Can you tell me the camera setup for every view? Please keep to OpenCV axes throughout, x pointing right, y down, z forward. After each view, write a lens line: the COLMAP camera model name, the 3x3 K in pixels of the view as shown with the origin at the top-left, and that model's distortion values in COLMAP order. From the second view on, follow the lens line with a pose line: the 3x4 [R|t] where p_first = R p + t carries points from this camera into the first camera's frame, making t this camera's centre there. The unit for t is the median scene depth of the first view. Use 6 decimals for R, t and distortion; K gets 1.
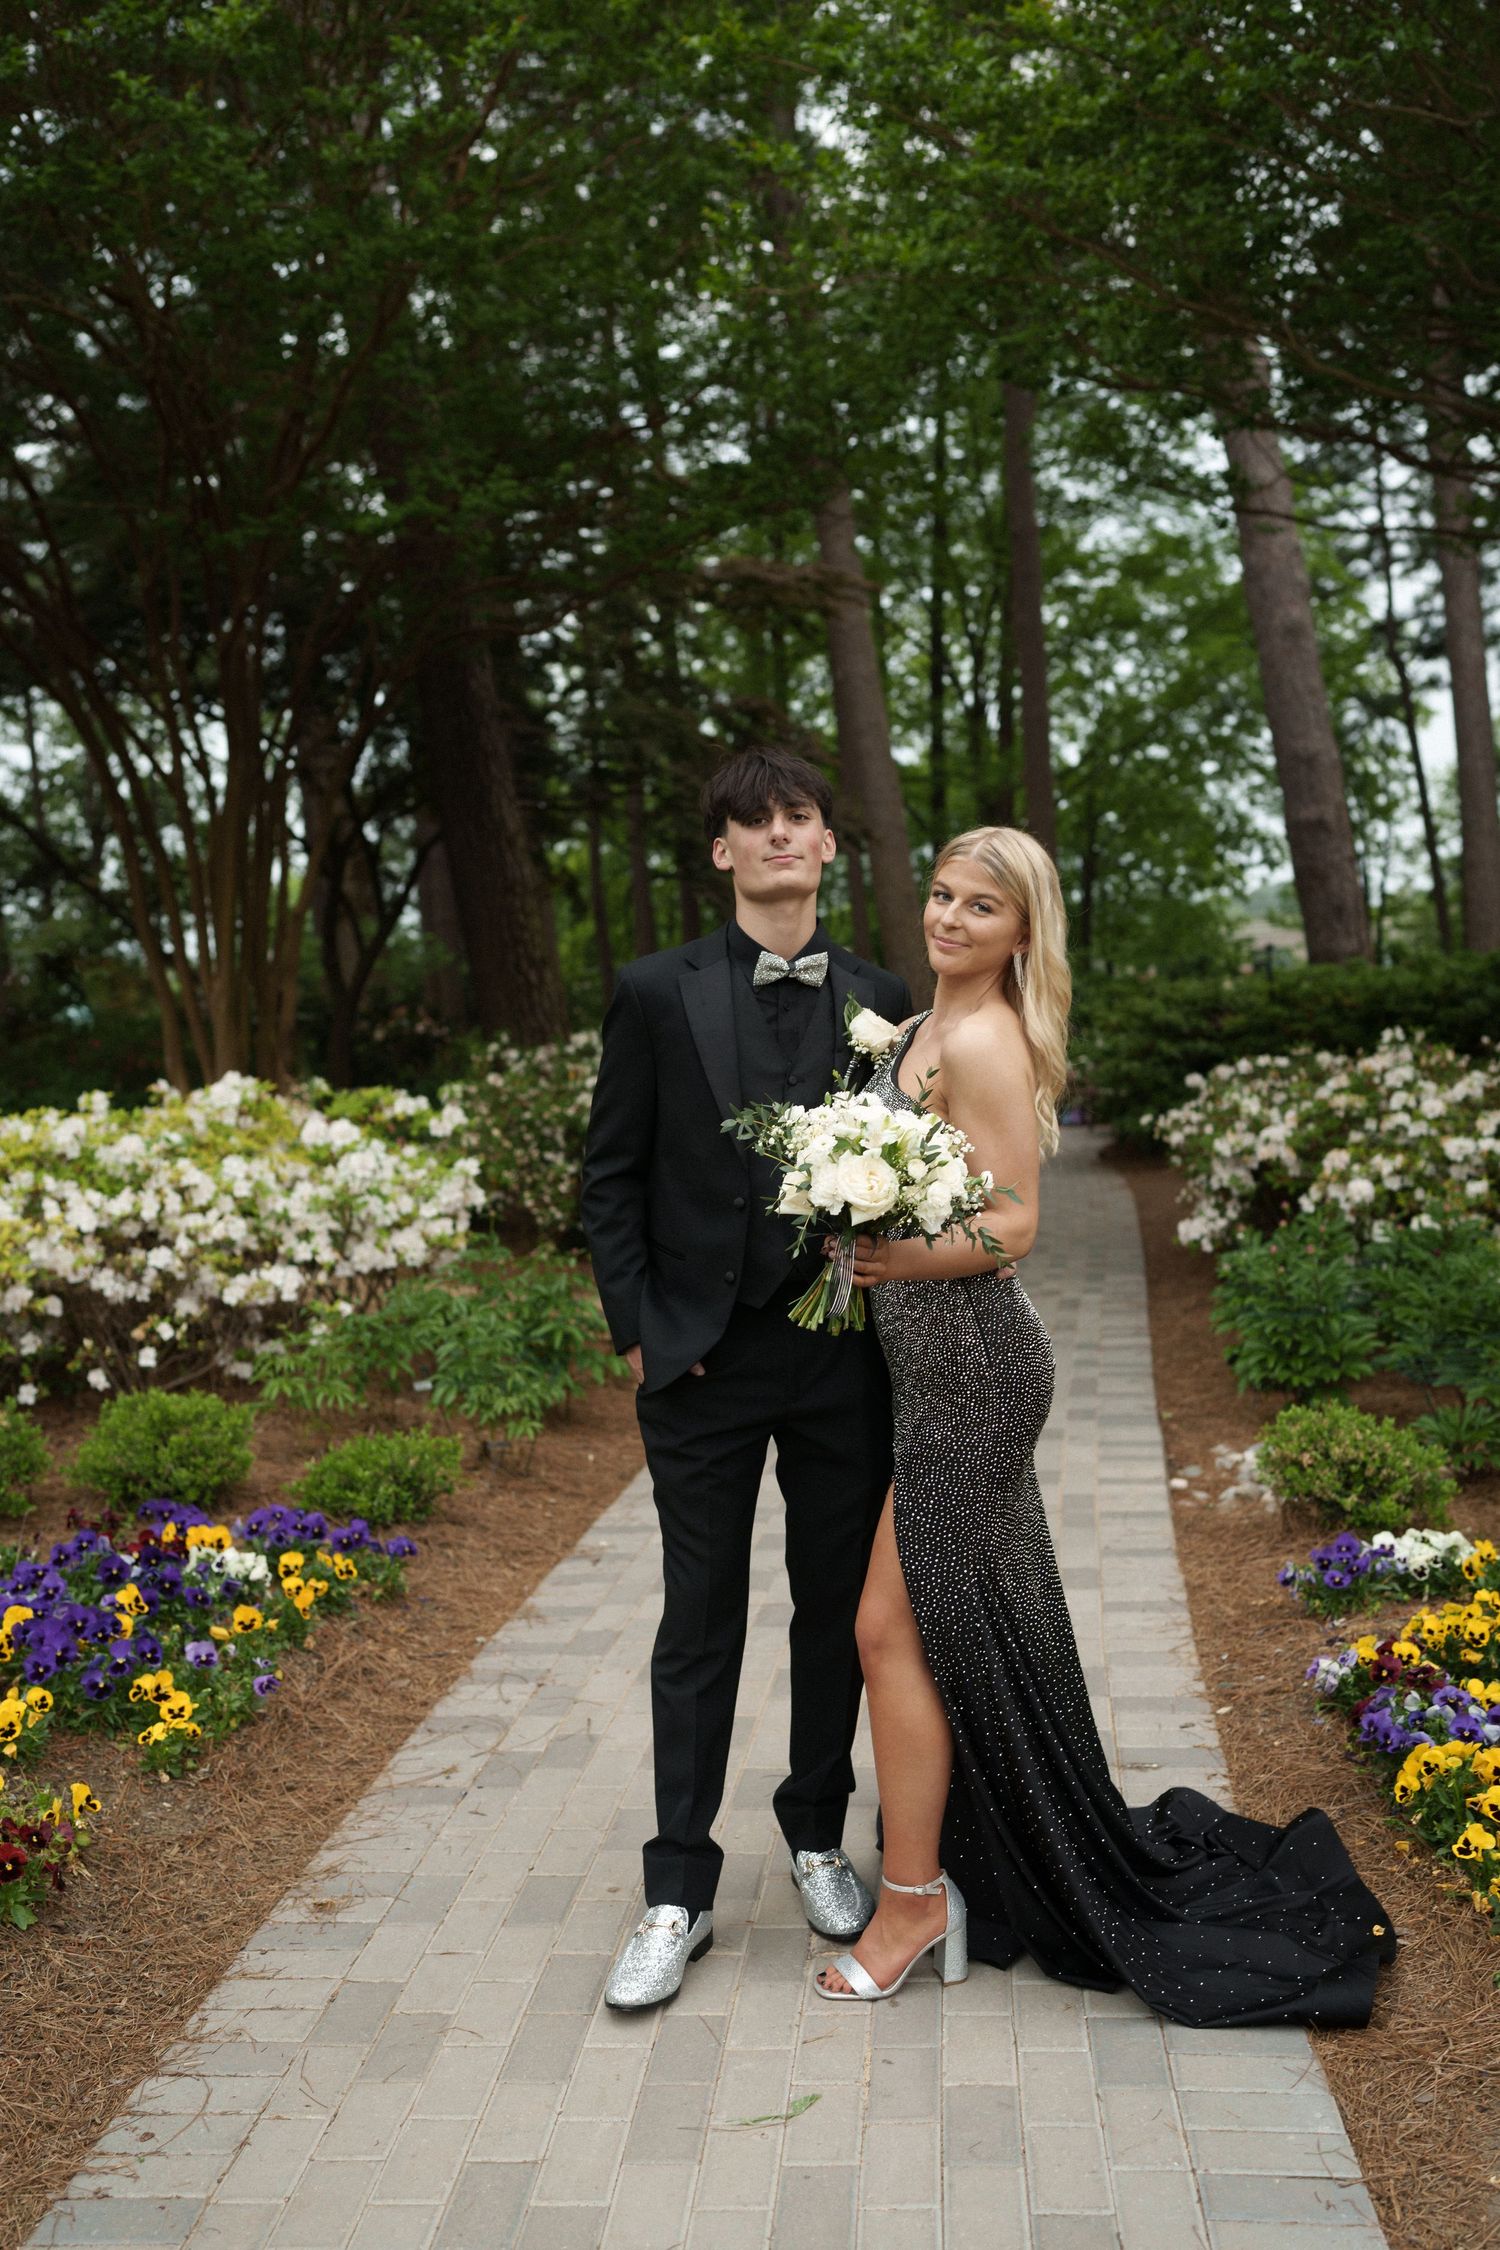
lens RADIAL K [[2217.2, 0, 734.5], [0, 2217.2, 1146.2], [0, 0, 1]] dist [-0.001919, 0.008218]
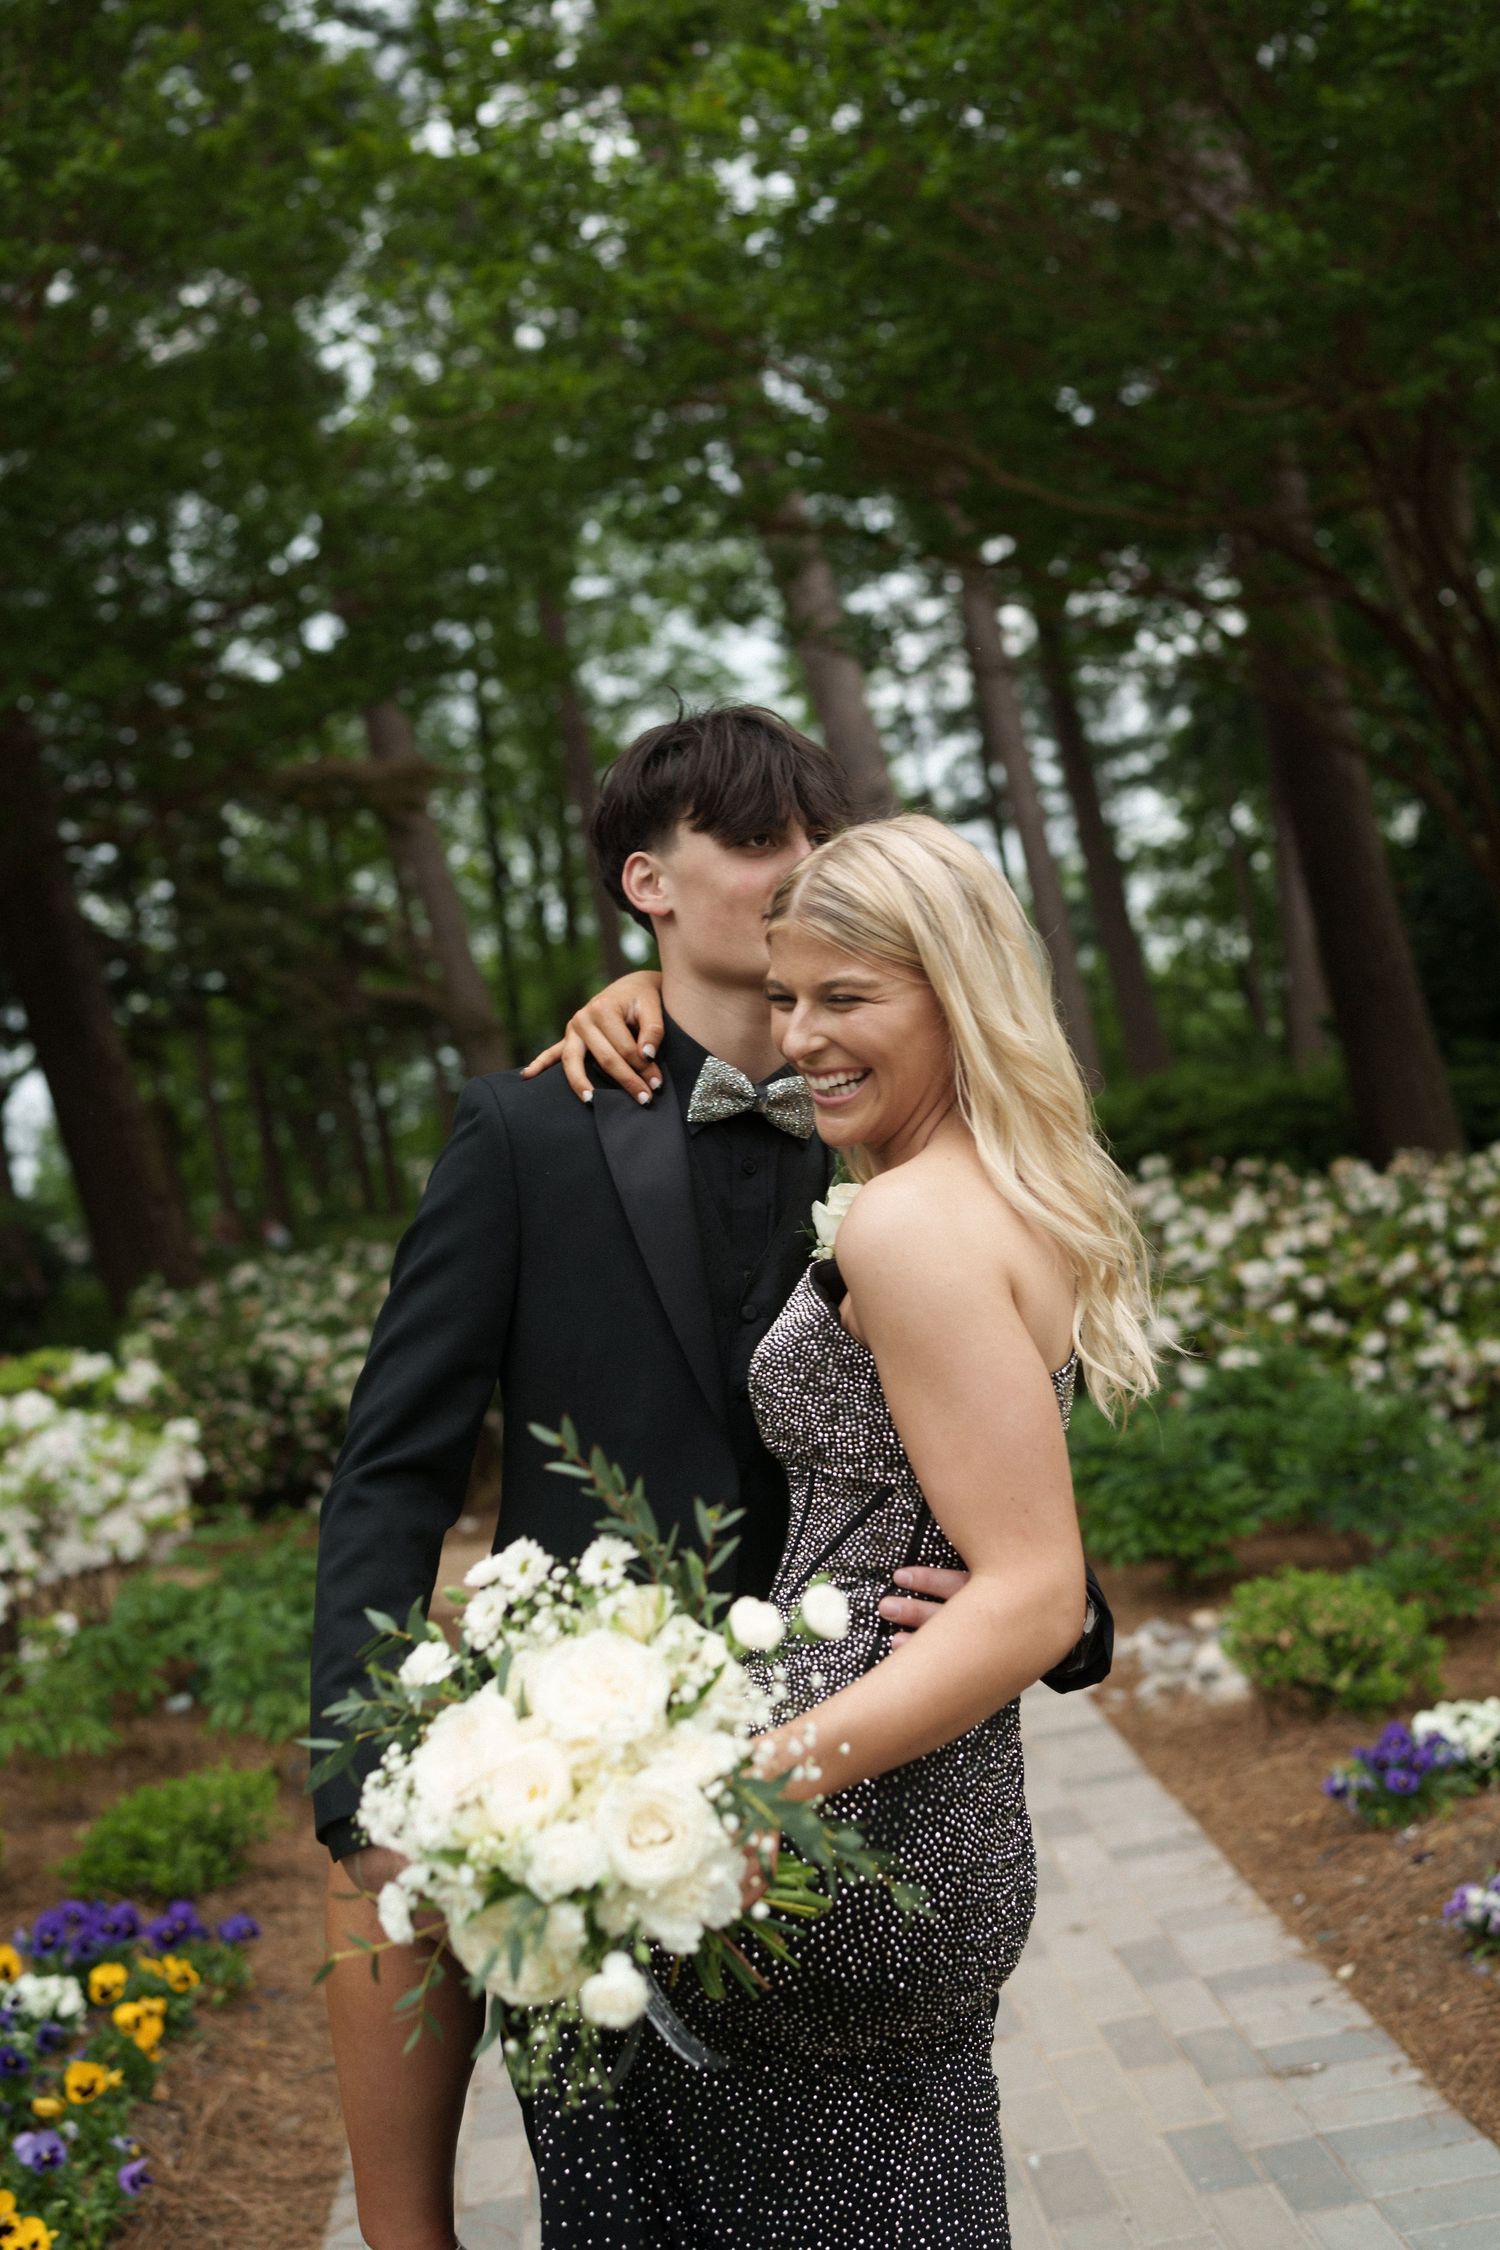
lens RADIAL K [[2221.2, 0, 748.2], [0, 2221.2, 1129.3], [0, 0, 1]] dist [-0.000814, 0.005741]
pose [[0.973310, -0.101211, 0.205970, -0.076441], [0.121474, 0.988668, -0.088206, -0.003330], [-0.194709, 0.110872, 0.974575, 0.126848]]
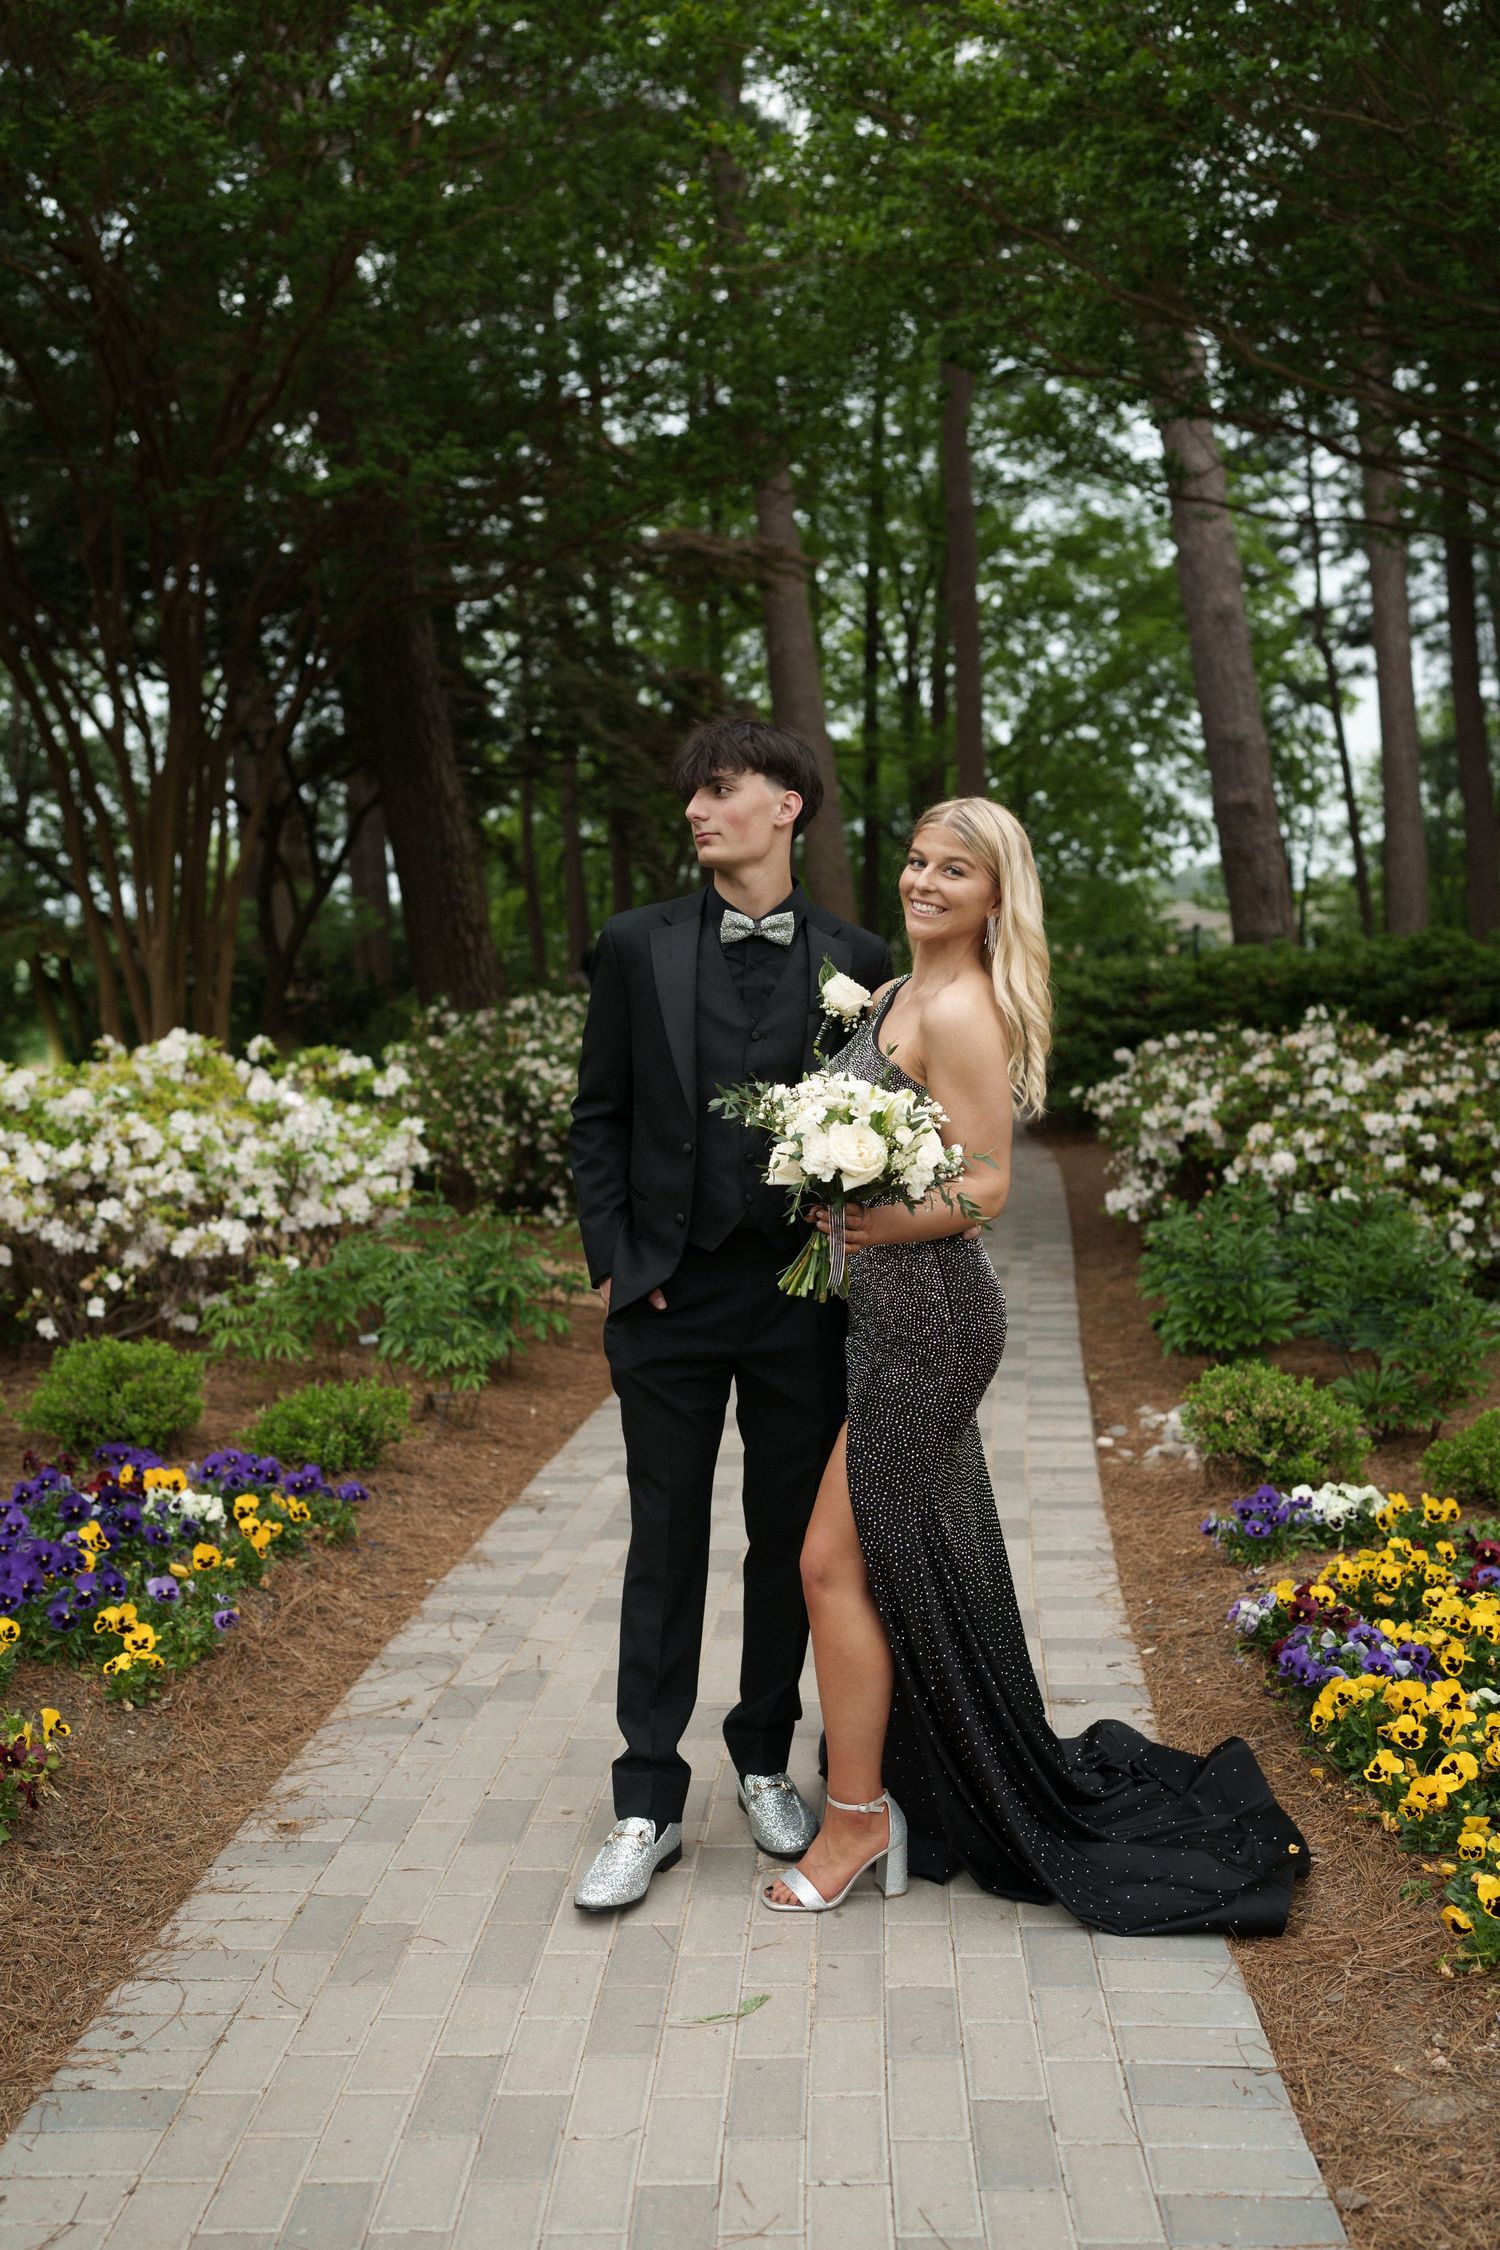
lens RADIAL K [[2221.2, 0, 748.2], [0, 2221.2, 1129.3], [0, 0, 1]] dist [-0.000814, 0.005741]
pose [[0.999059, 0.015811, 0.040399, -0.008380], [-0.015998, 0.999863, 0.004289, 0.004228], [-0.040326, -0.004931, 0.999174, -0.022187]]
